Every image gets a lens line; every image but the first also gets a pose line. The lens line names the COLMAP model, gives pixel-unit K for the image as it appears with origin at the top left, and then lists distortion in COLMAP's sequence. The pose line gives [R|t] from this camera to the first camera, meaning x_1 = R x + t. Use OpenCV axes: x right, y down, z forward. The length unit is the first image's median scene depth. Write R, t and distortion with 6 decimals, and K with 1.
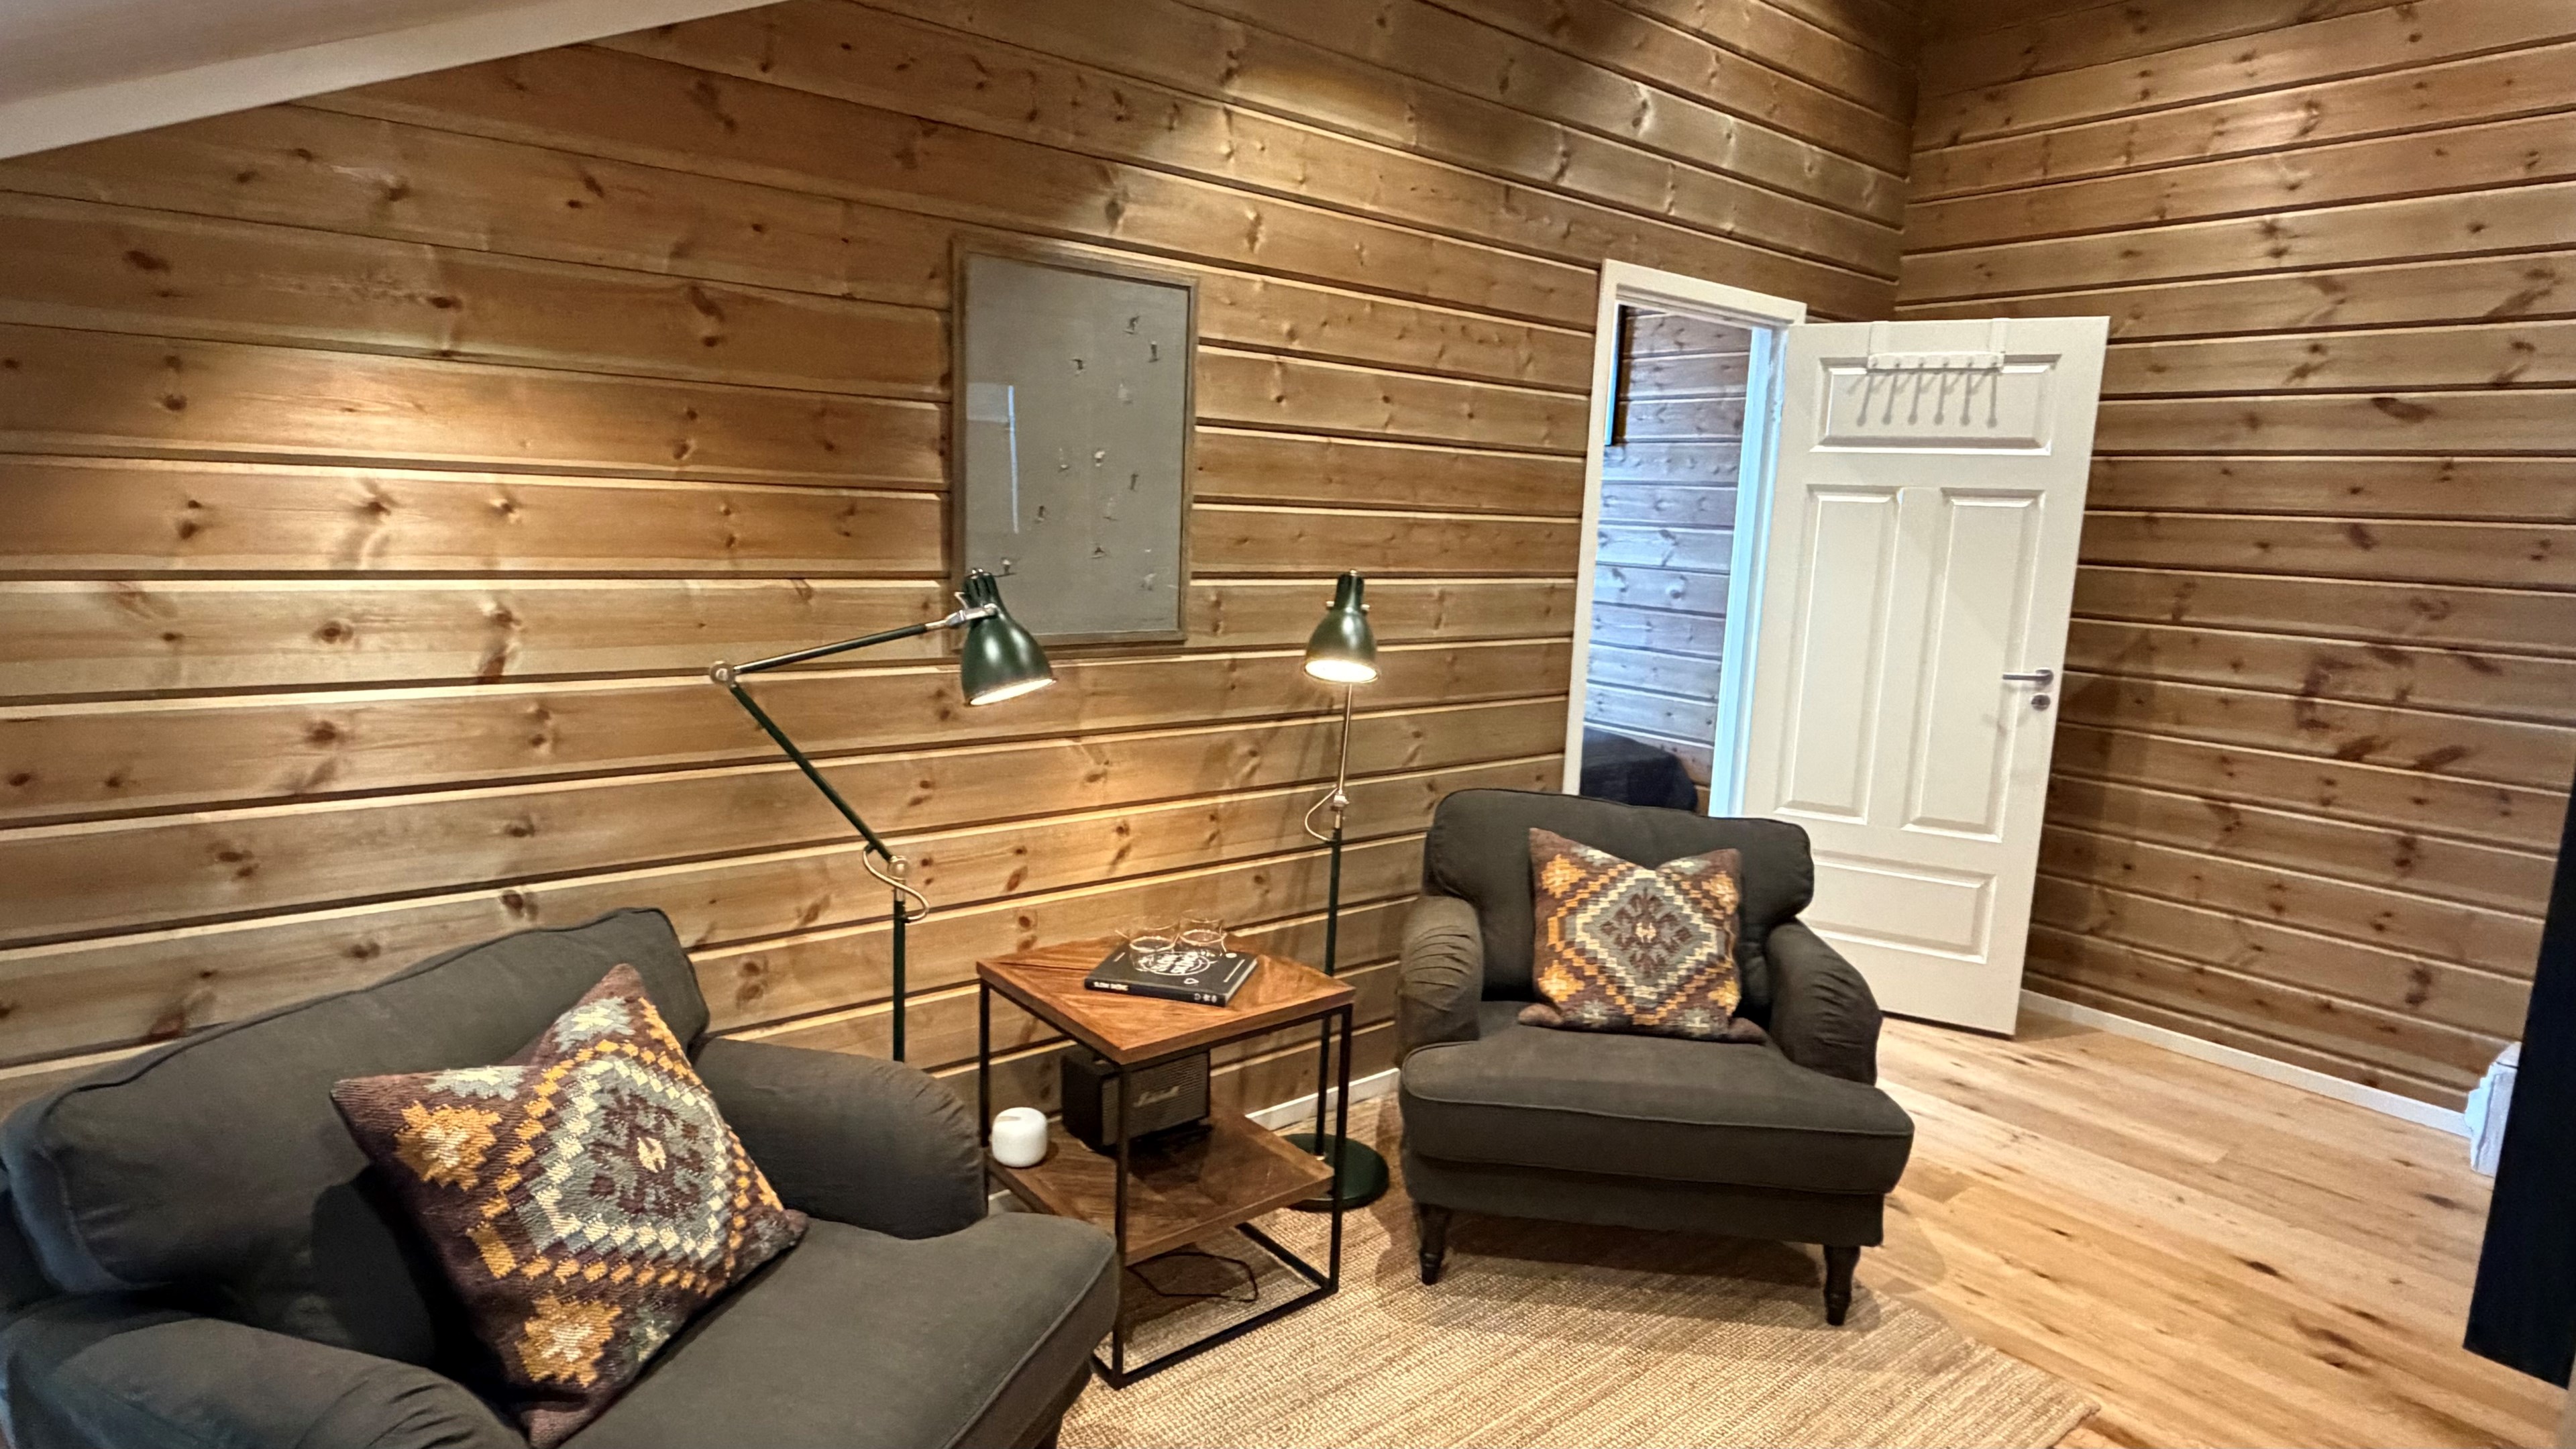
lens RADIAL K [[1339.8, 0, 1284.7], [0, 1339.8, 732.3], [0, 0, 1]] dist [0.001373, 0.003369]
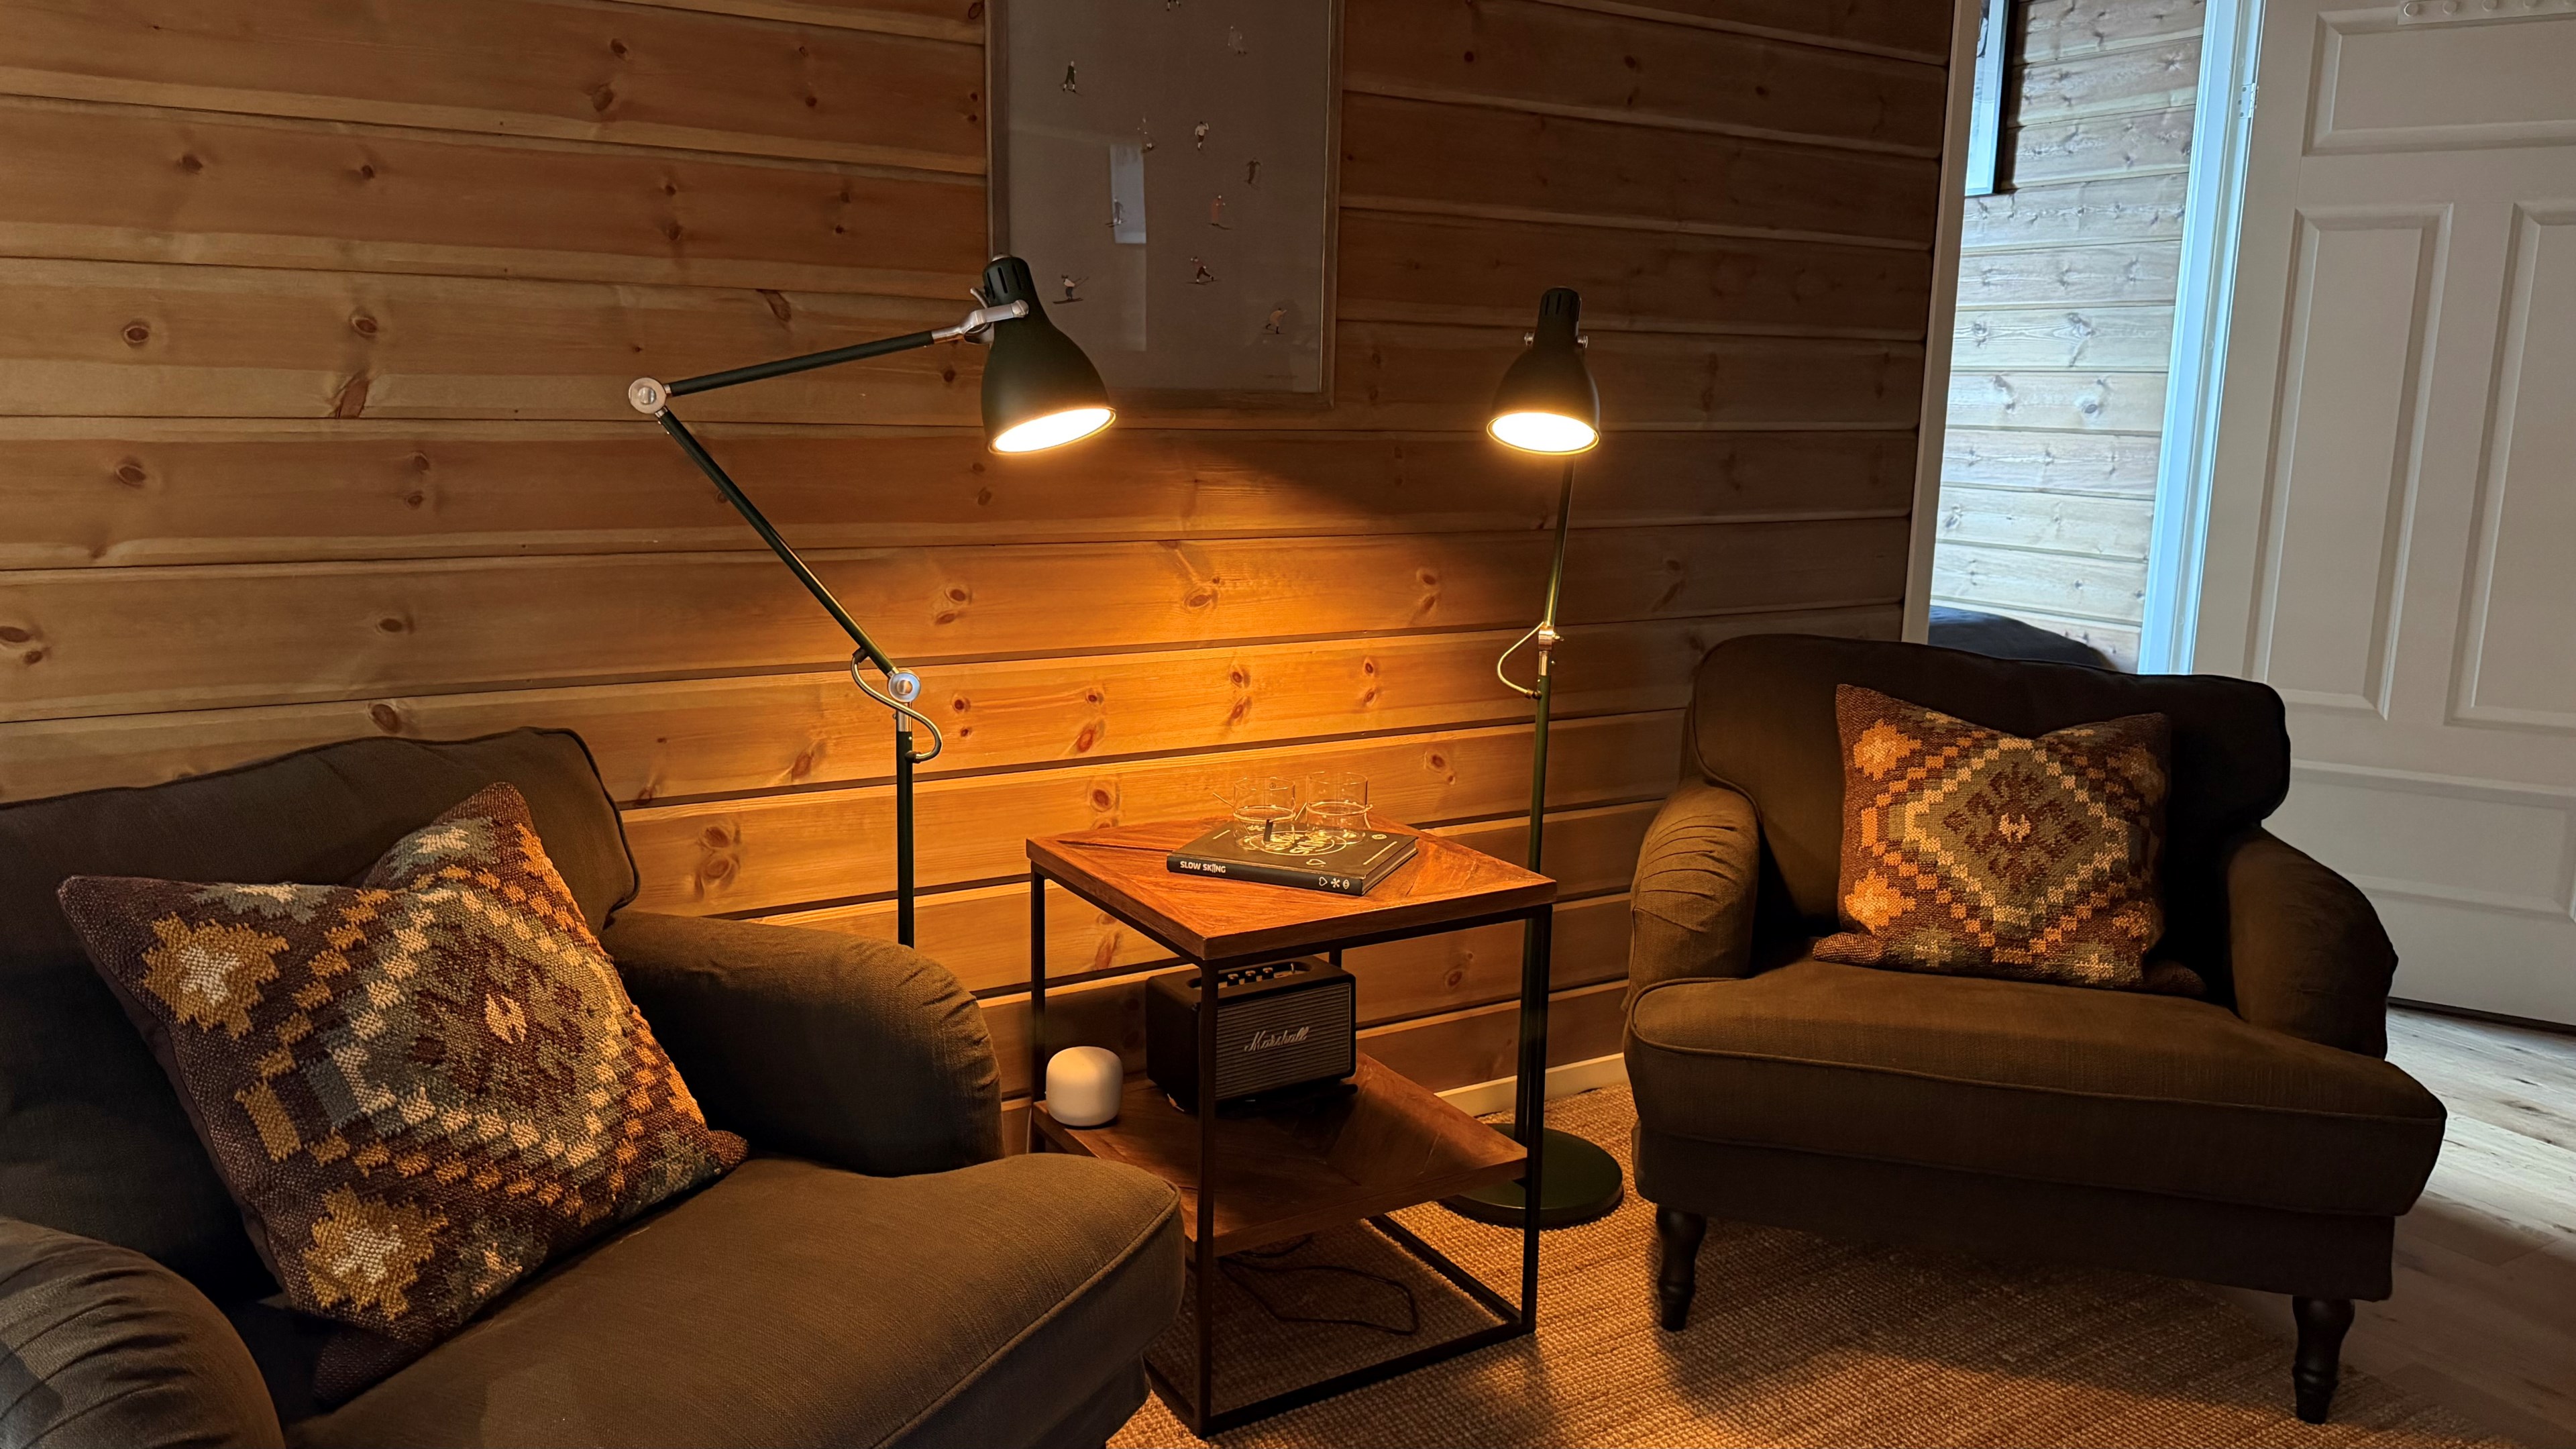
lens RADIAL K [[1788.9, 0, 1295.7], [0, 1788.9, 712.0], [0, 0, 1]] dist [0.032785, -0.041088]
pose [[0.990123, 0.003811, -0.140149, 0.047620], [-0.001886, 0.999902, 0.013867, 0.091504], [0.140188, -0.013465, 0.990033, 0.080015]]
